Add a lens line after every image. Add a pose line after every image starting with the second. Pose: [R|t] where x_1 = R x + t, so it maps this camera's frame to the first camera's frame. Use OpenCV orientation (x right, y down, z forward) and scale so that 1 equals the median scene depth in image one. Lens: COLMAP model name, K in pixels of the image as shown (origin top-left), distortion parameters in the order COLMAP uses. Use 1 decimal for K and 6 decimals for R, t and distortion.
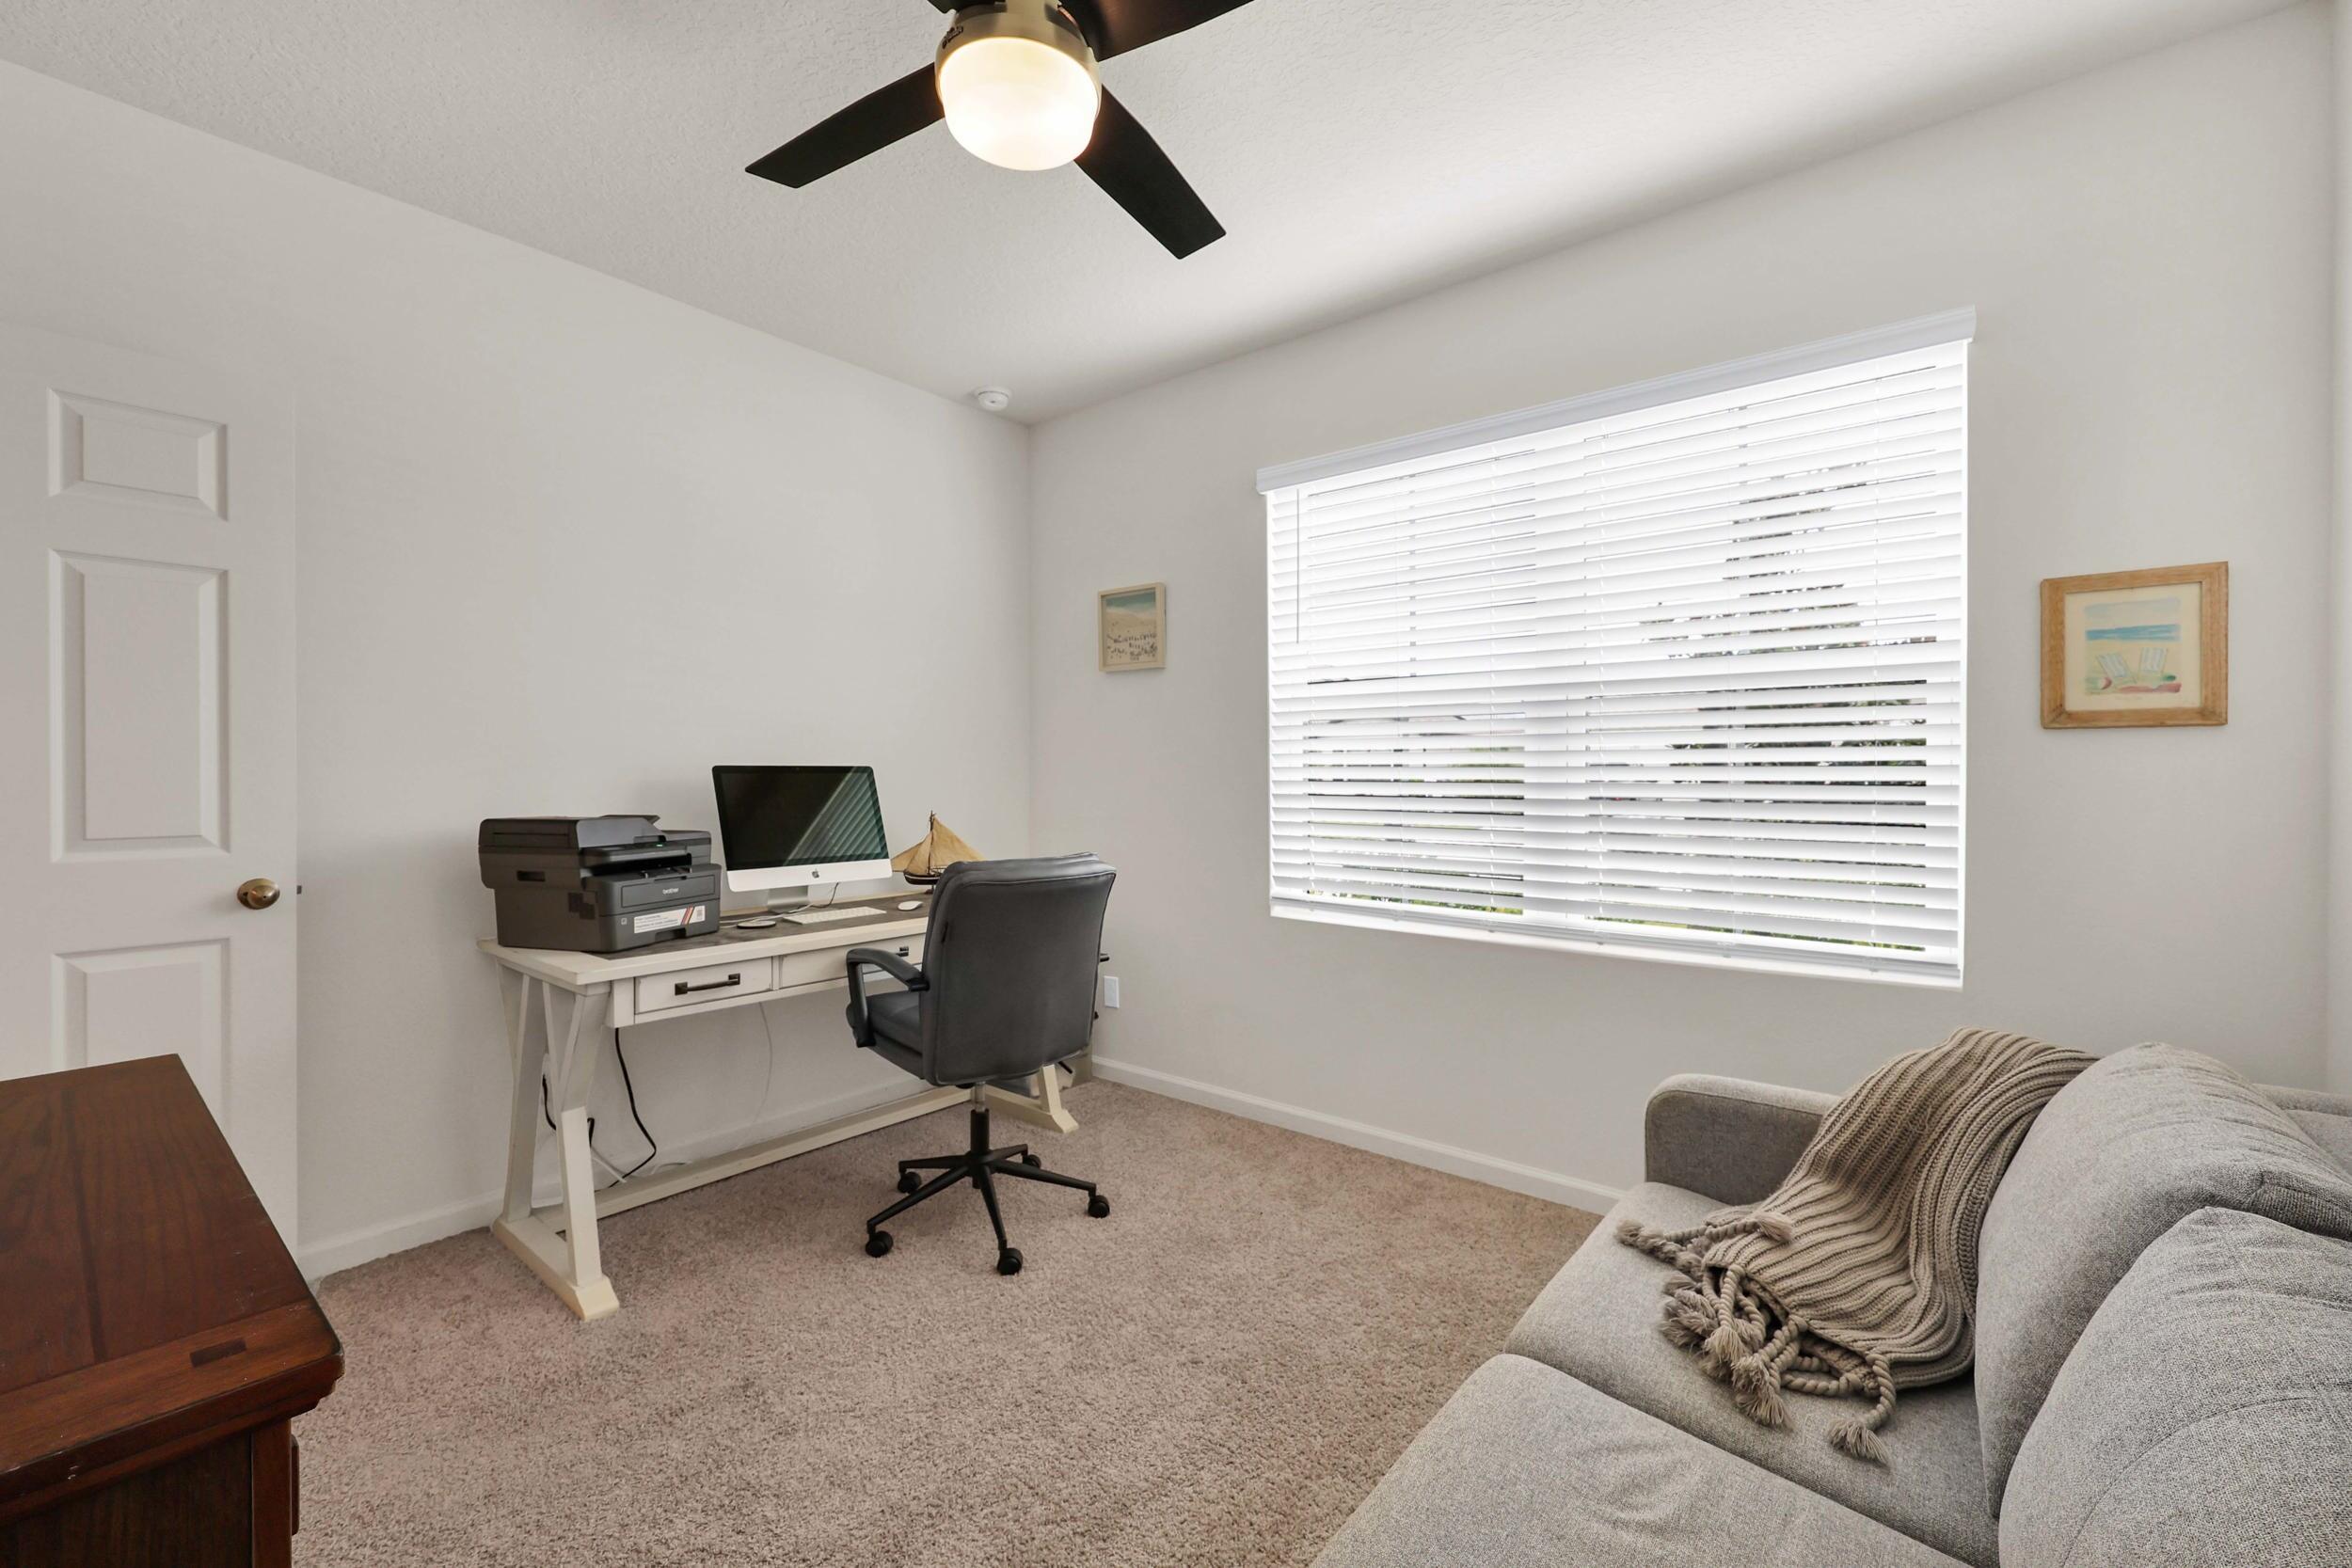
lens RADIAL K [[971.1, 0, 1176.0], [0, 971.1, 784.0], [0, 0, 1]] dist [-0.001099, 0.000229]
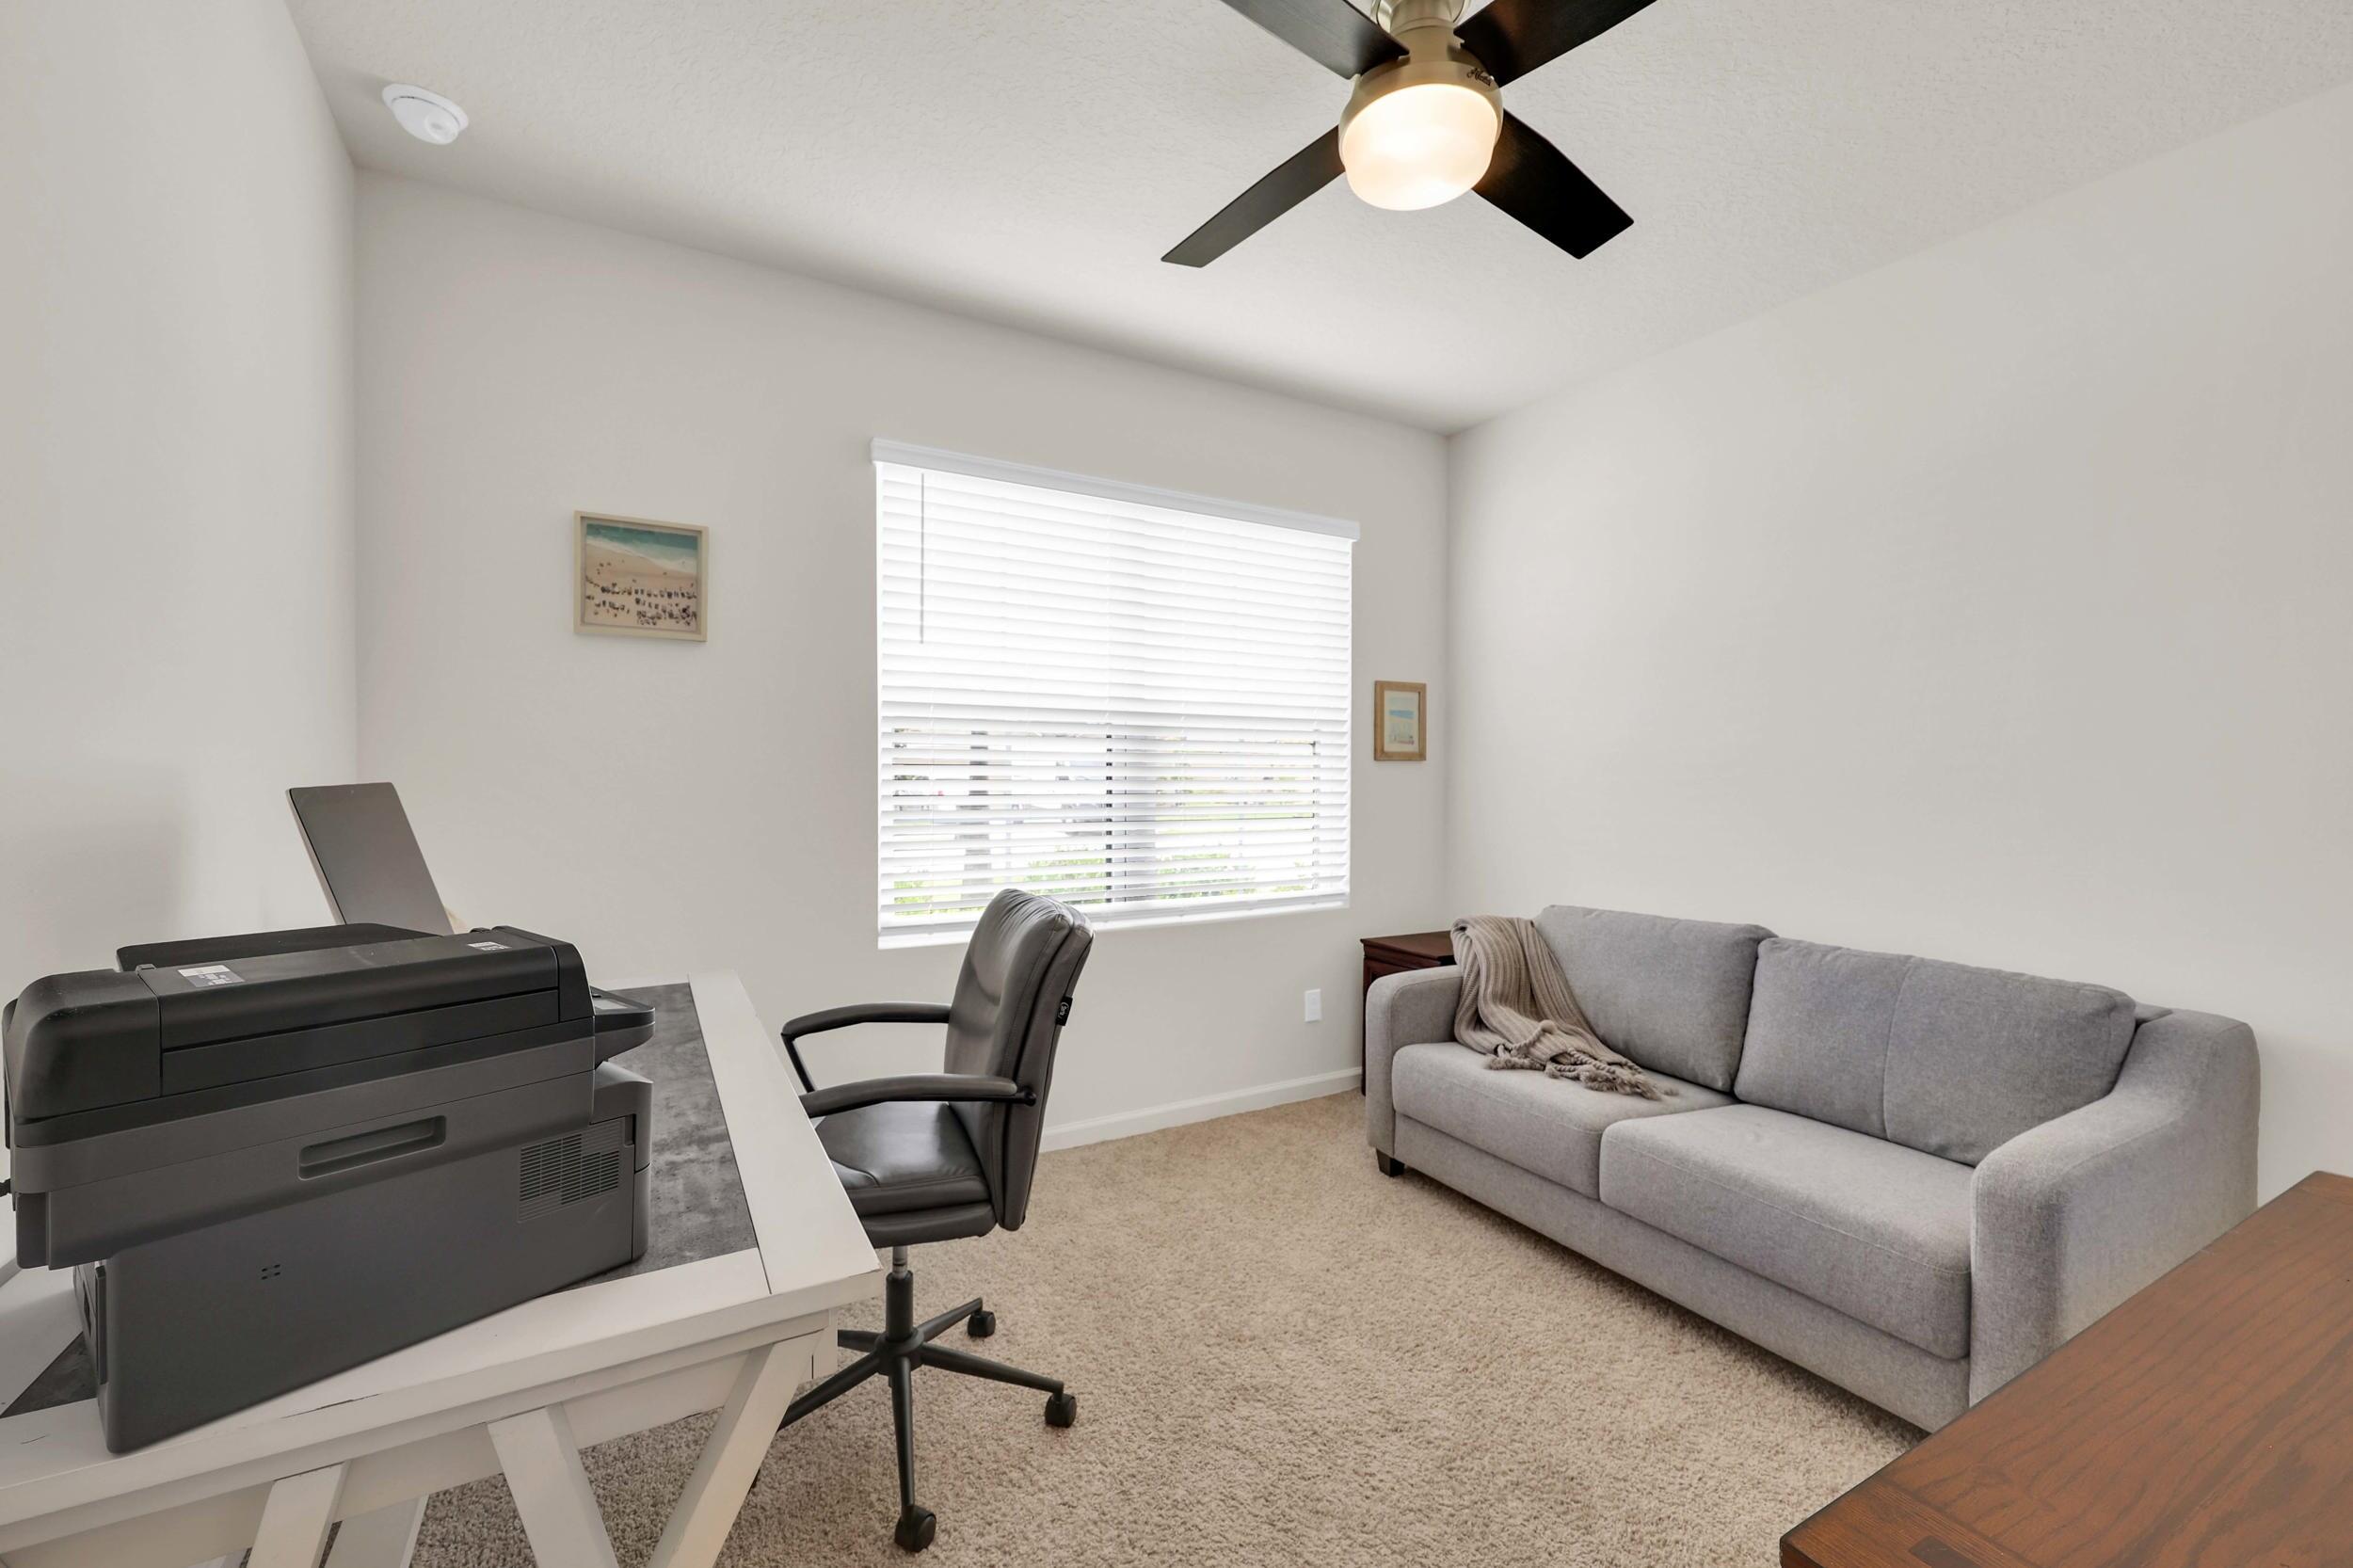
lens RADIAL K [[960.6, 0, 1186.4], [0, 960.6, 780.6], [0, 0, 1]] dist [-0.001187, 0.000255]
pose [[0.348066, -0.005280, 0.937455, -0.706649], [0.008110, 0.999964, 0.002621, -0.018009], [-0.937435, 0.006691, 0.348096, 0.506511]]
